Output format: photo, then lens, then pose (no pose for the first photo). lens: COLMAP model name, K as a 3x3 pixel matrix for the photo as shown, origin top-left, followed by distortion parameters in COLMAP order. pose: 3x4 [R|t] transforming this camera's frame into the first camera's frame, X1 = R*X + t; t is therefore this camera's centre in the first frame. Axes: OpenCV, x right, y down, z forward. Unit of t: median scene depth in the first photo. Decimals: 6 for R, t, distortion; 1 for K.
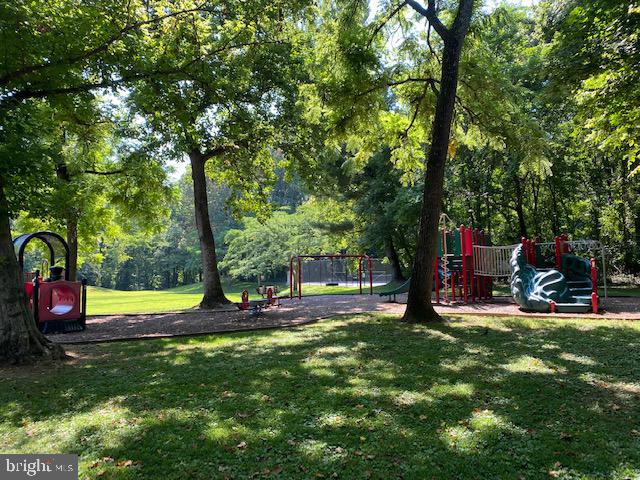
lens RADIAL K [[482.7, 0, 321.0], [0, 482.7, 238.6], [0, 0, 1]] dist [0.001838, -0.000161]
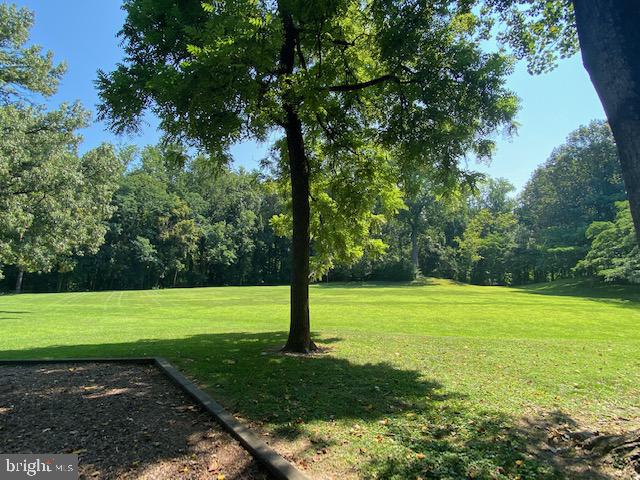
lens RADIAL K [[364.3, 0, 320.9], [0, 364.3, 236.2], [0, 0, 1]] dist [0.007822, 0.000506]
pose [[0.694049, -0.045030, -0.718518, -0.065661], [0.029055, 0.998981, -0.034541, 0.015267], [0.719341, 0.003097, 0.694650, 0.235029]]
